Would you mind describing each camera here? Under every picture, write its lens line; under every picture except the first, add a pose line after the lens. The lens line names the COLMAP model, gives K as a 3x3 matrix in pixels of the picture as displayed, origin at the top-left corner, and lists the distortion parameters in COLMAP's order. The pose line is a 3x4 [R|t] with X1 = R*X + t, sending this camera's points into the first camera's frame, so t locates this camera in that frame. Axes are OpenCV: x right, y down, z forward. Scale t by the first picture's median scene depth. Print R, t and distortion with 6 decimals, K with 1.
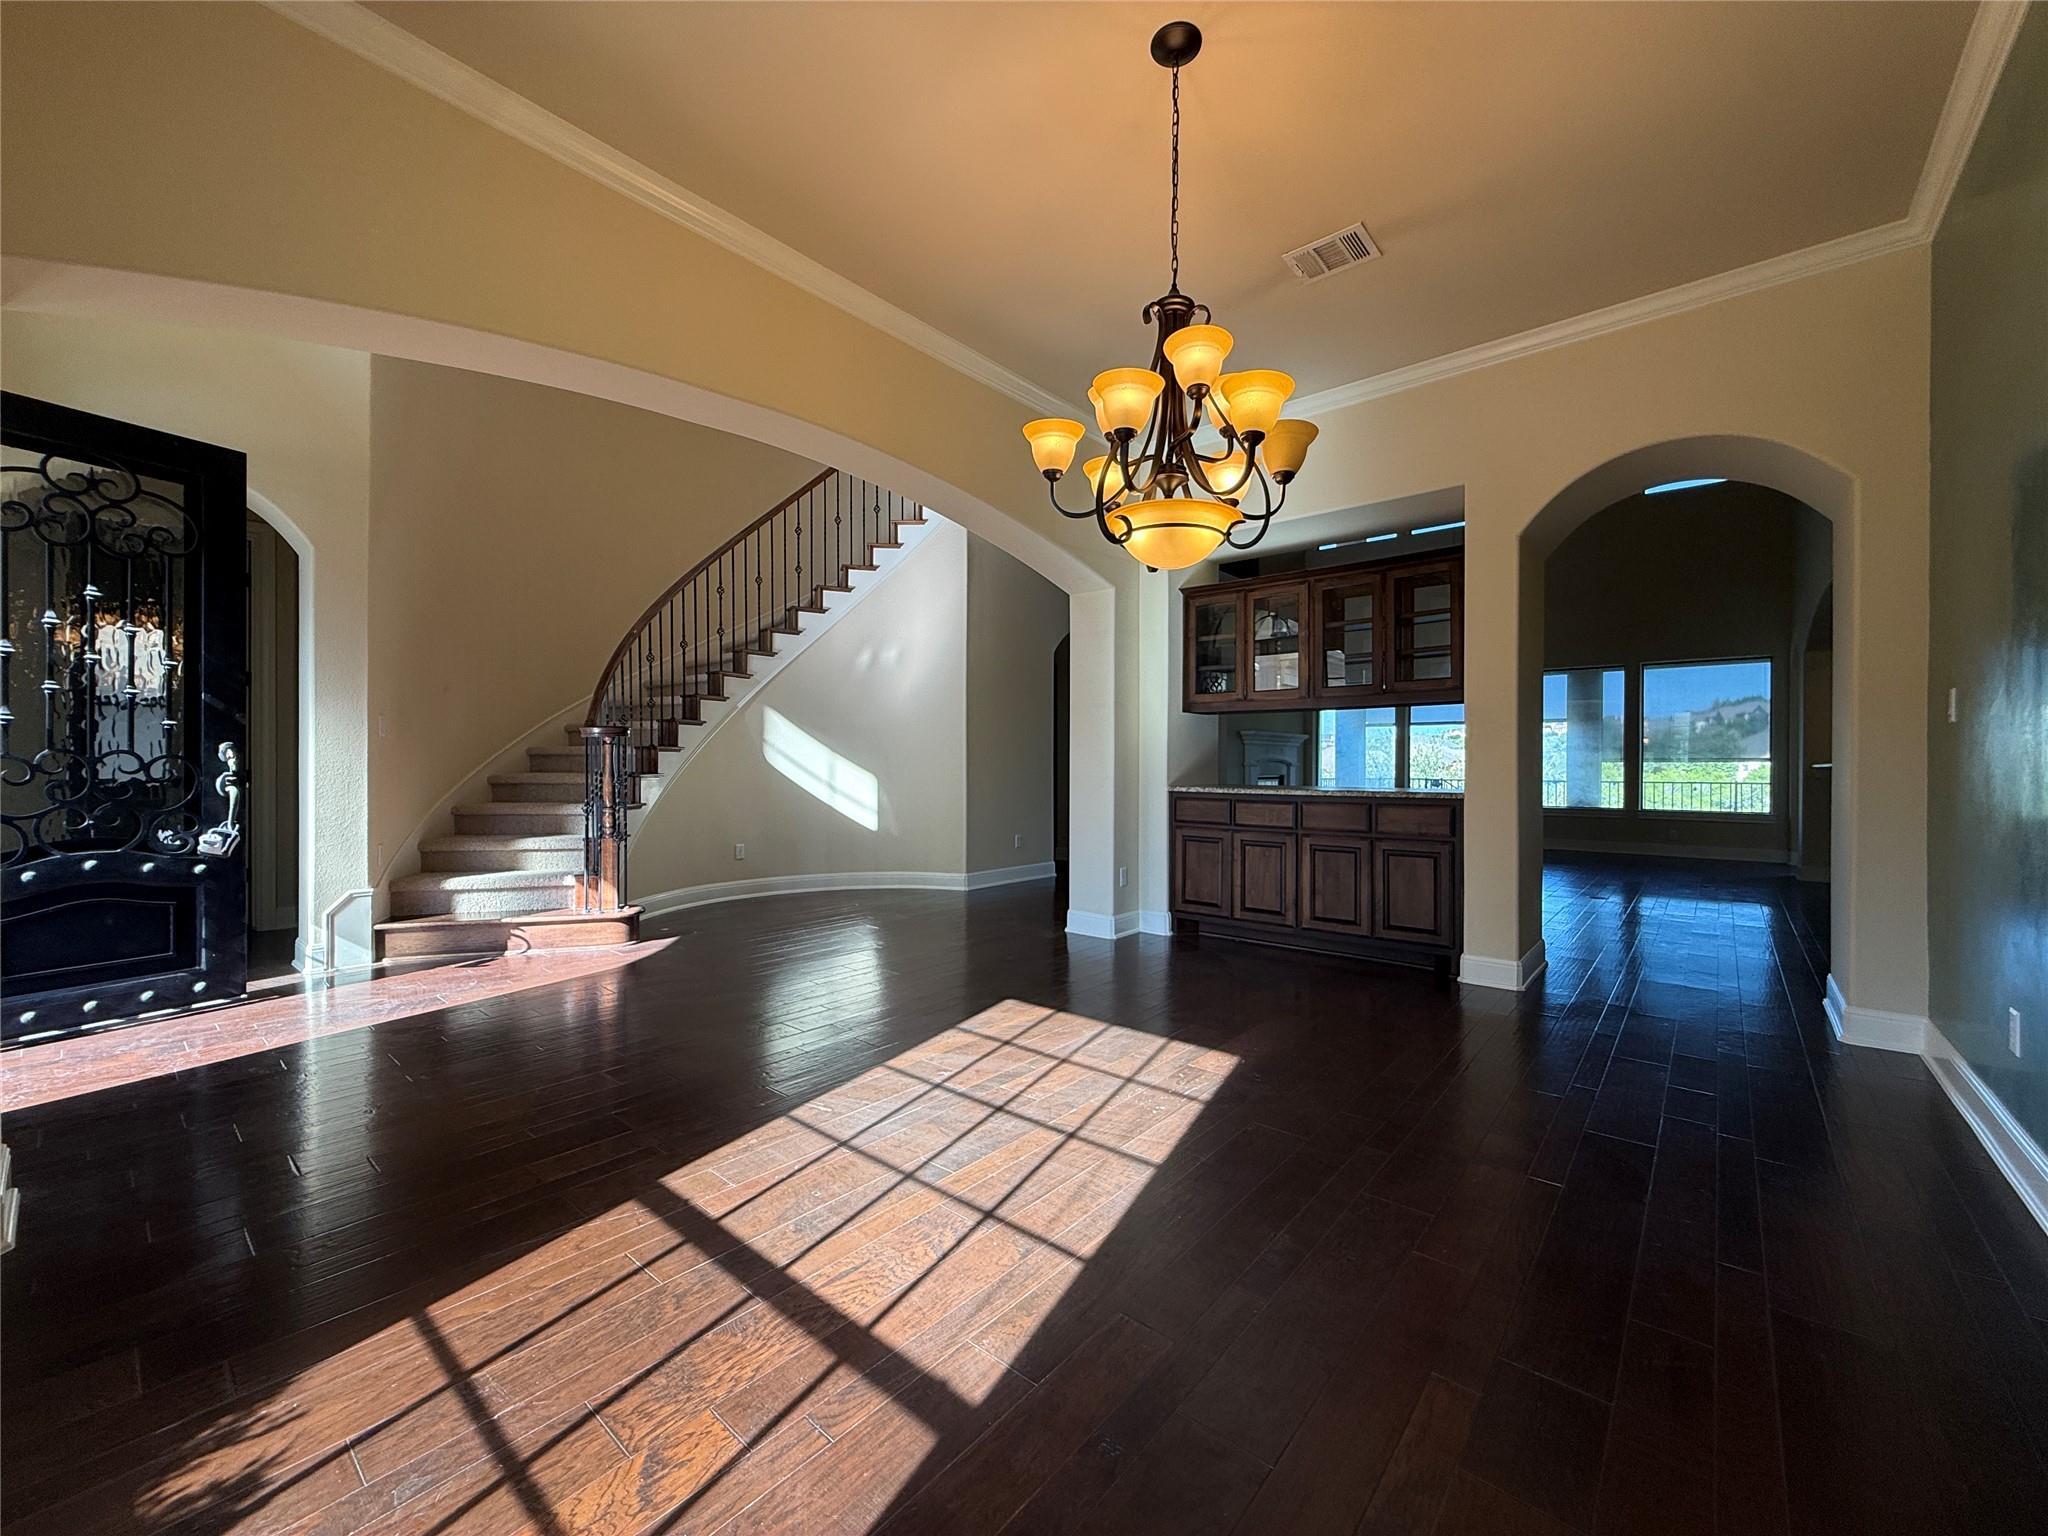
lens RADIAL K [[816.6, 0, 1024.0], [0, 816.6, 768.0], [0, 0, 1]] dist [-0.013379, 0.003804]
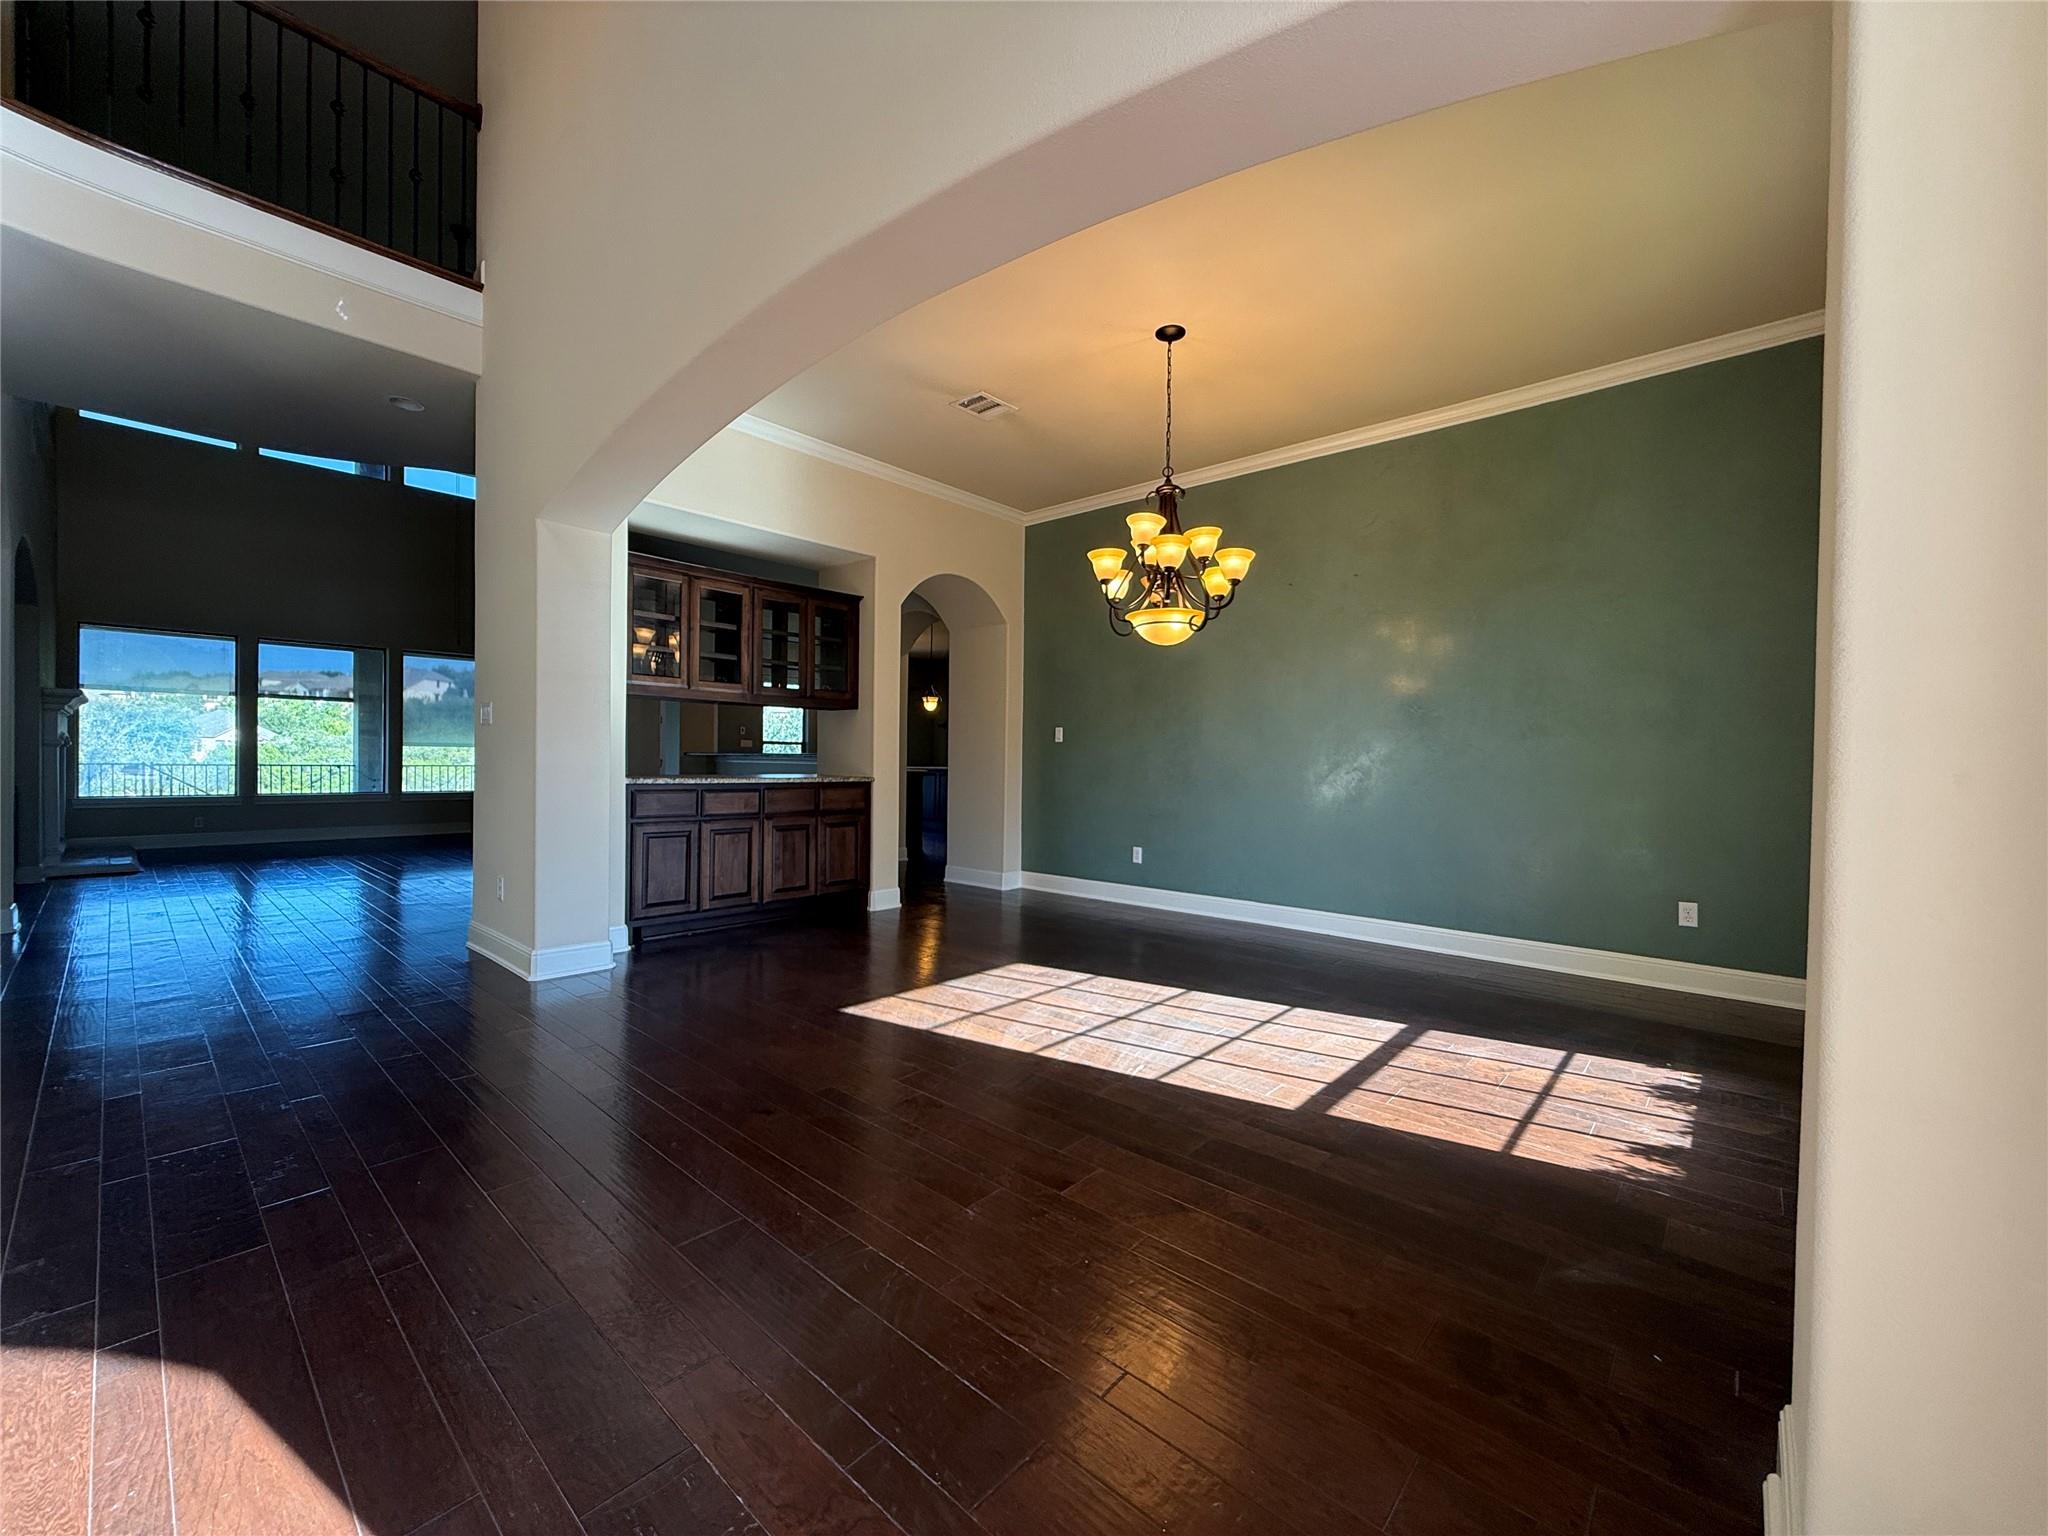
lens RADIAL K [[812.3, 0, 1024.0], [0, 812.3, 768.0], [0, 0, 1]] dist [0.000048, -0.000016]
pose [[0.023213, -0.015257, 0.999614, -1.272122], [-0.009143, 0.999838, 0.015473, -0.011360], [-0.999689, -0.009498, 0.023070, 1.057972]]
